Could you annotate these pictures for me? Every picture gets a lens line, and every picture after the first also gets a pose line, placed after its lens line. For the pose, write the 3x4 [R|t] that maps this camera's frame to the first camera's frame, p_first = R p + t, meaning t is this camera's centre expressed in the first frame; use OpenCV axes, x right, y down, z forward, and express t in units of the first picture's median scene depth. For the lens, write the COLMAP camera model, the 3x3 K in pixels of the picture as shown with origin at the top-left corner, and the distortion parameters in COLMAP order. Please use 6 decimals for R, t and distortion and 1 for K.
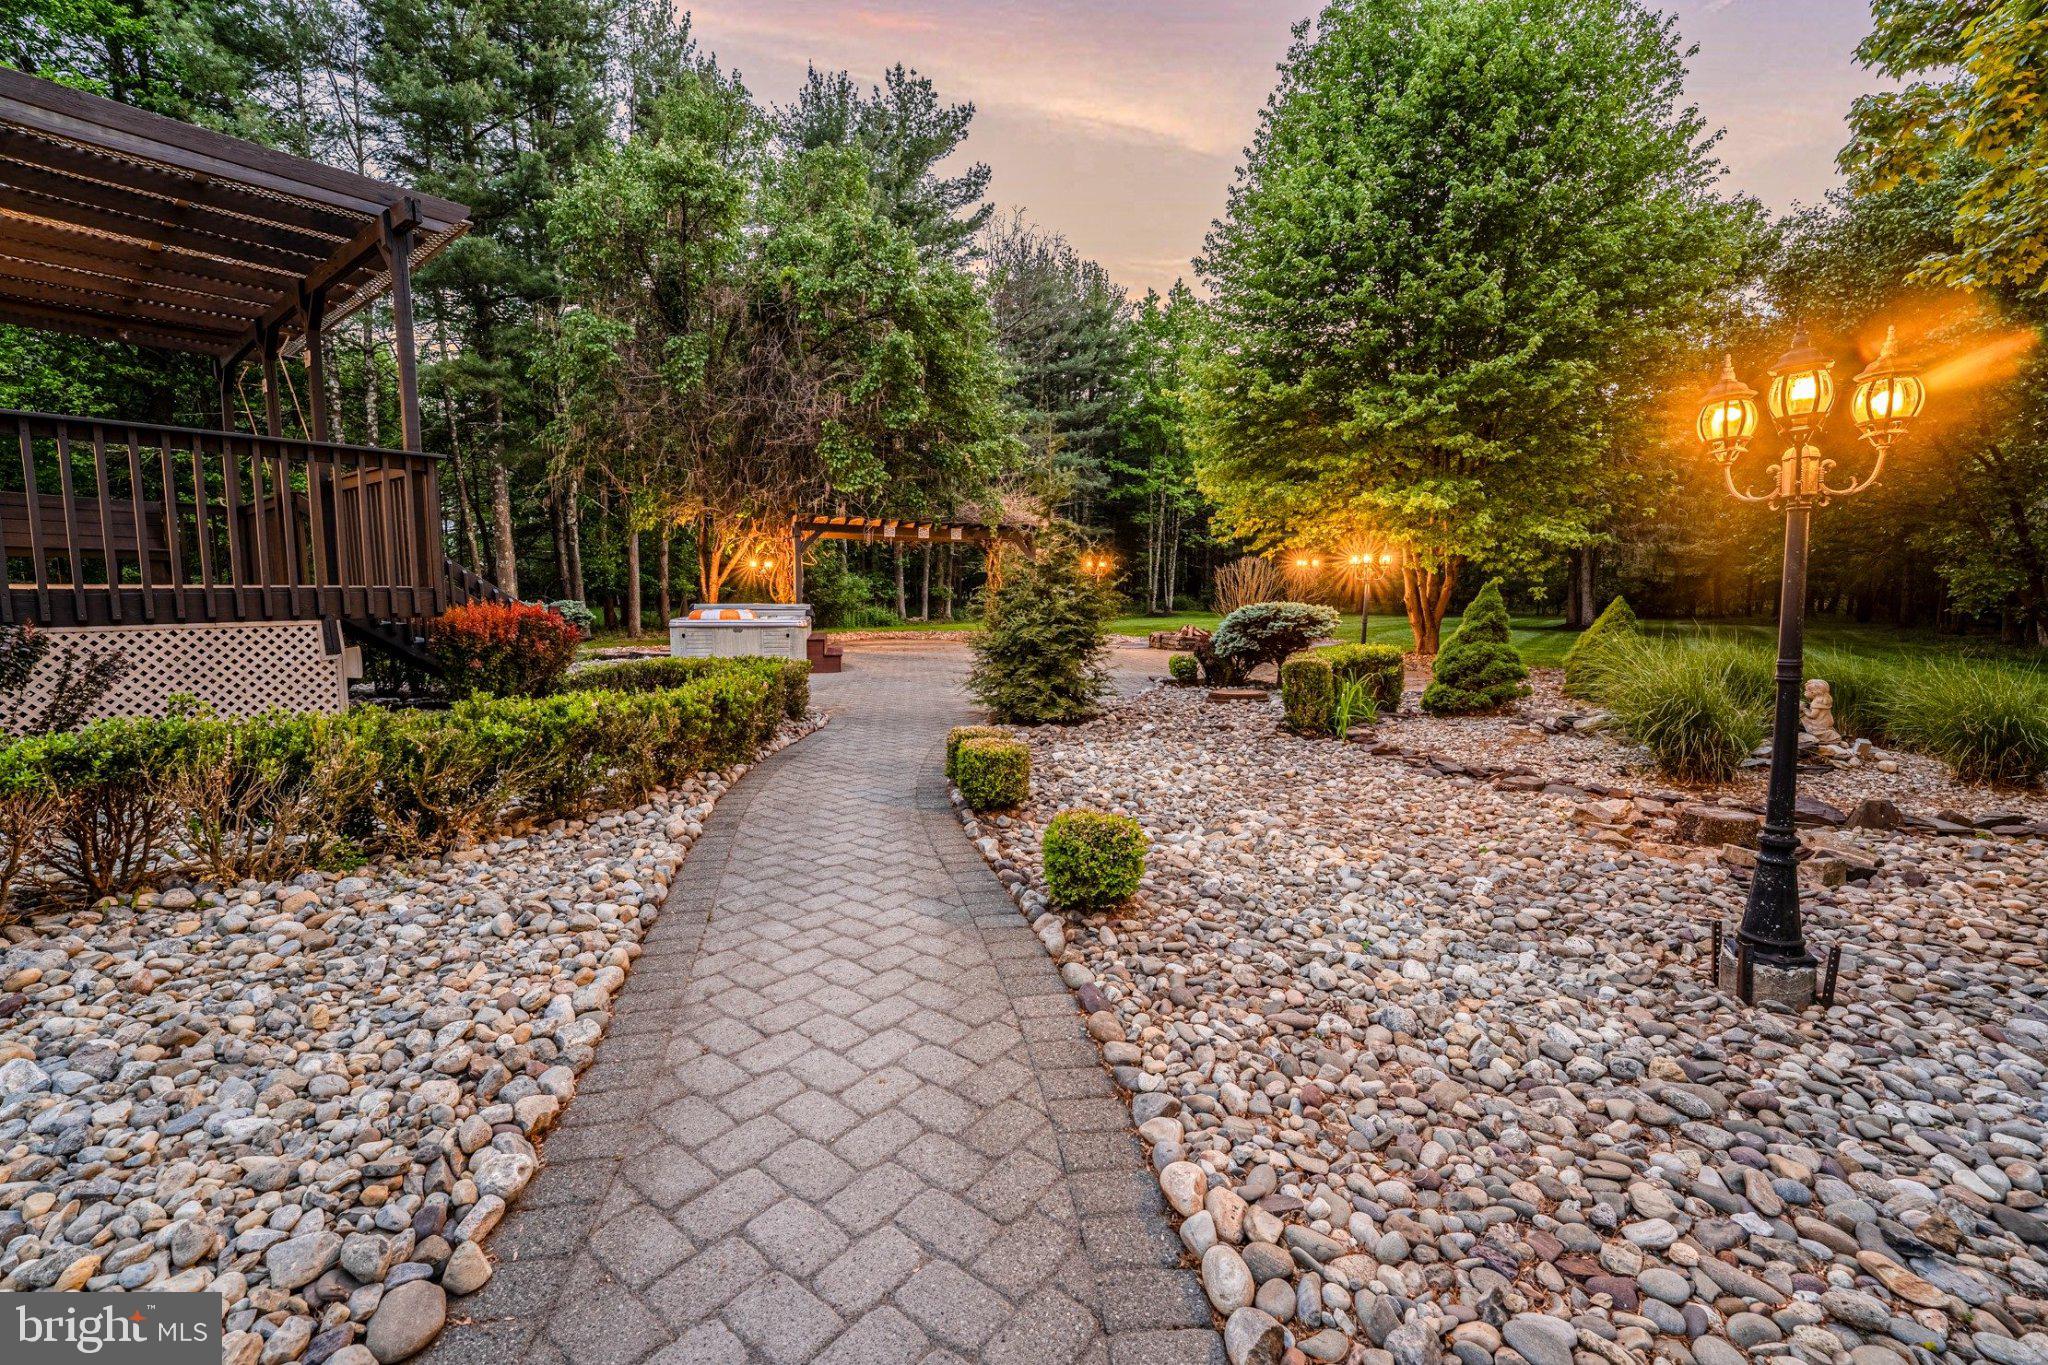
lens RADIAL K [[837.7, 0, 1018.0], [0, 837.7, 697.1], [0, 0, 1]] dist [-0.021394, 0.000143]
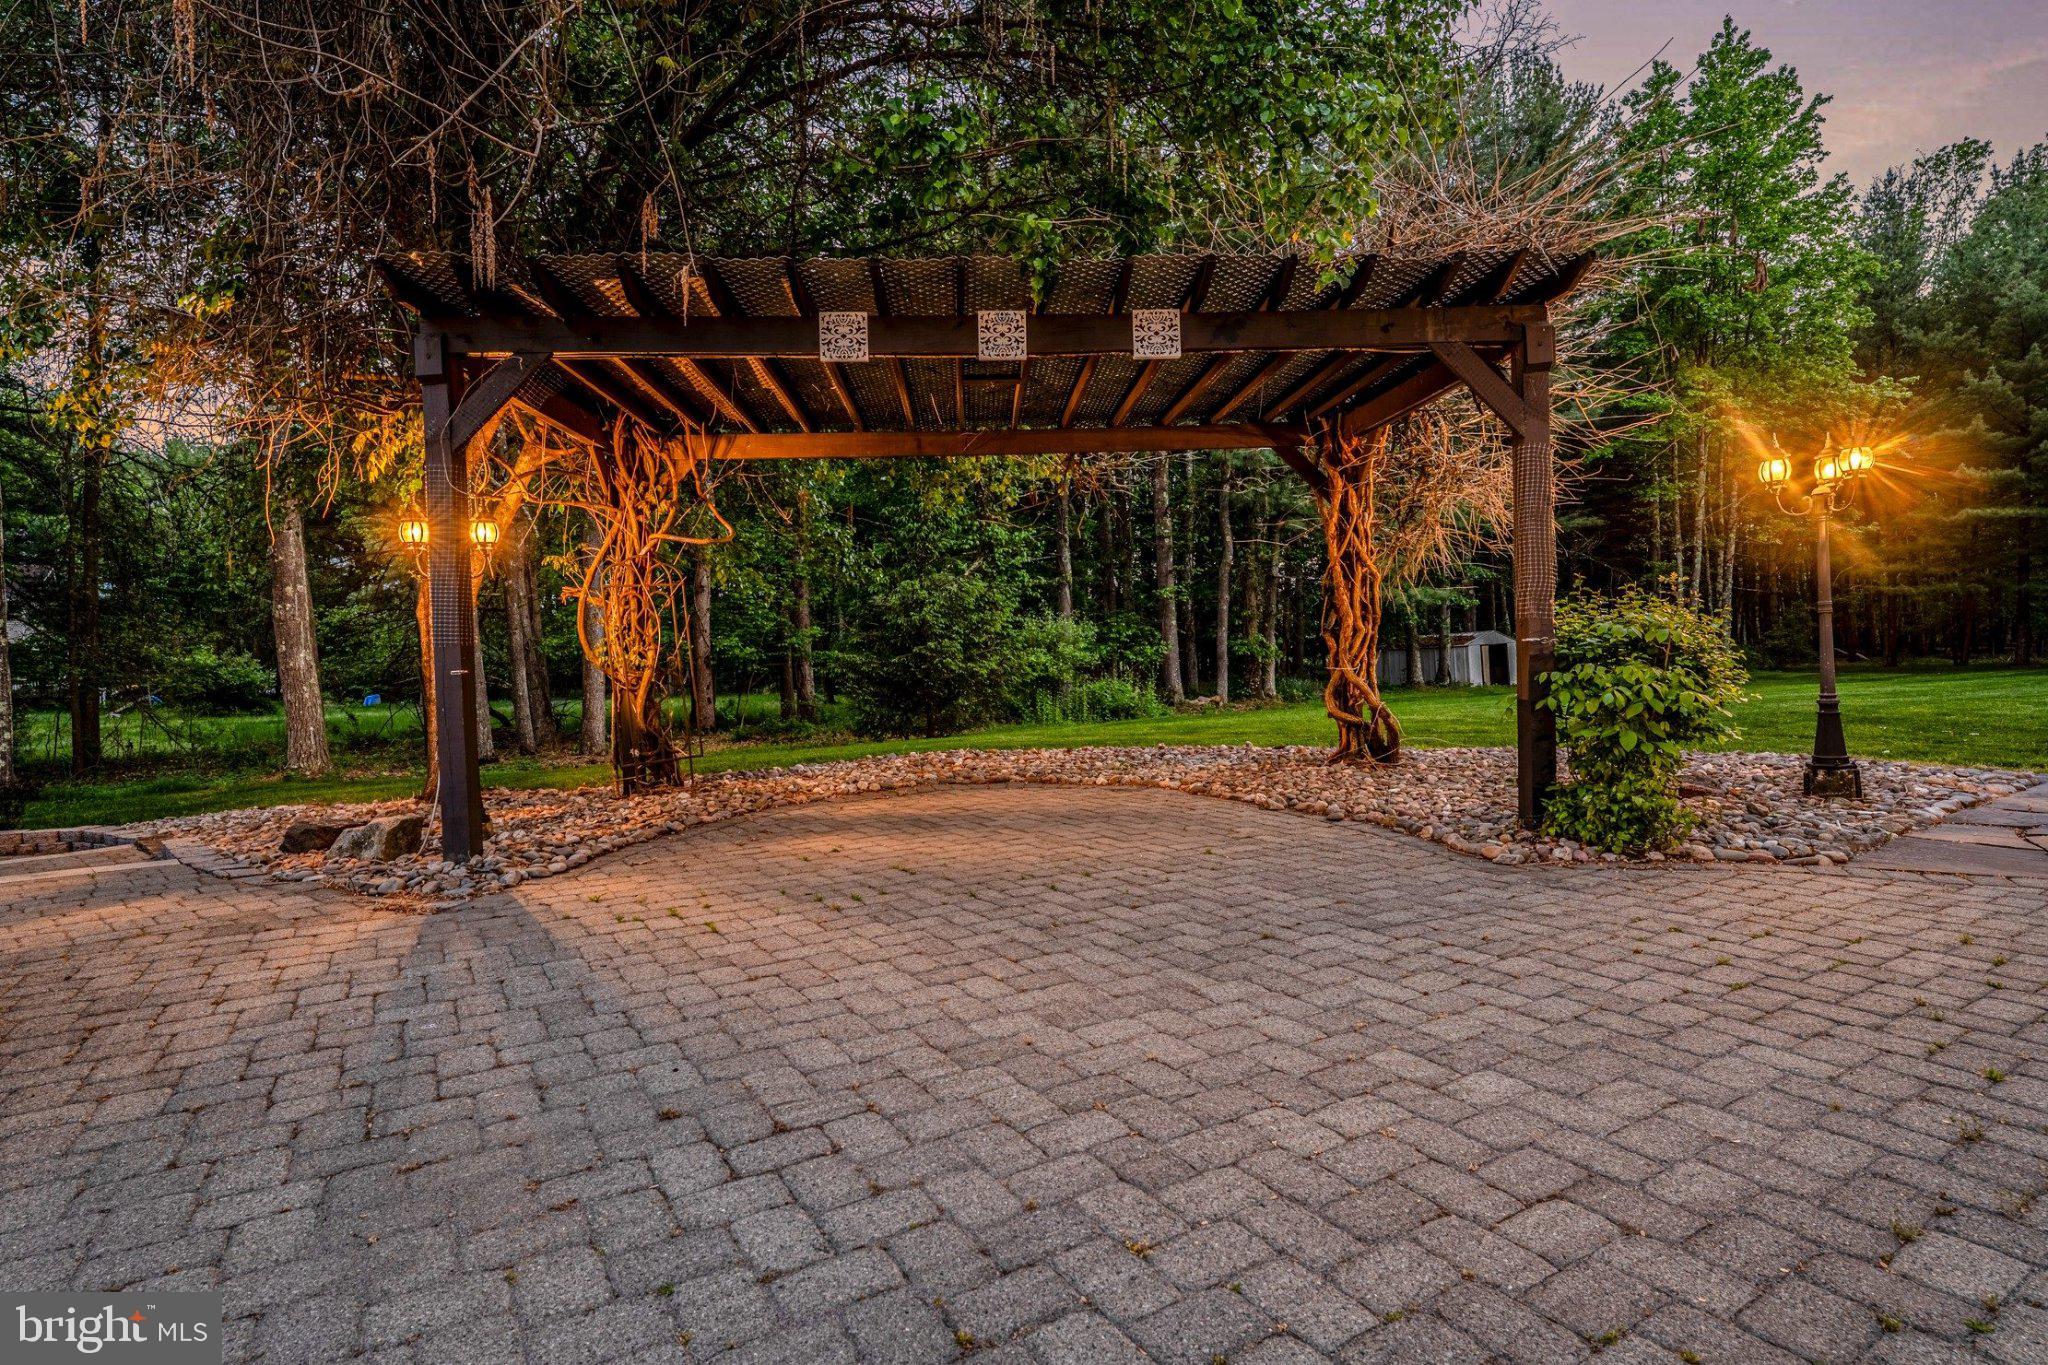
lens RADIAL K [[987.8, 0, 1021.3], [0, 987.8, 690.9], [0, 0, 1]] dist [-0.029035, 0.000492]
pose [[0.934722, -0.020846, -0.354769, -0.083050], [-0.012332, 0.995774, -0.091002, -0.325505], [0.355166, 0.089437, 0.930515, 3.018061]]
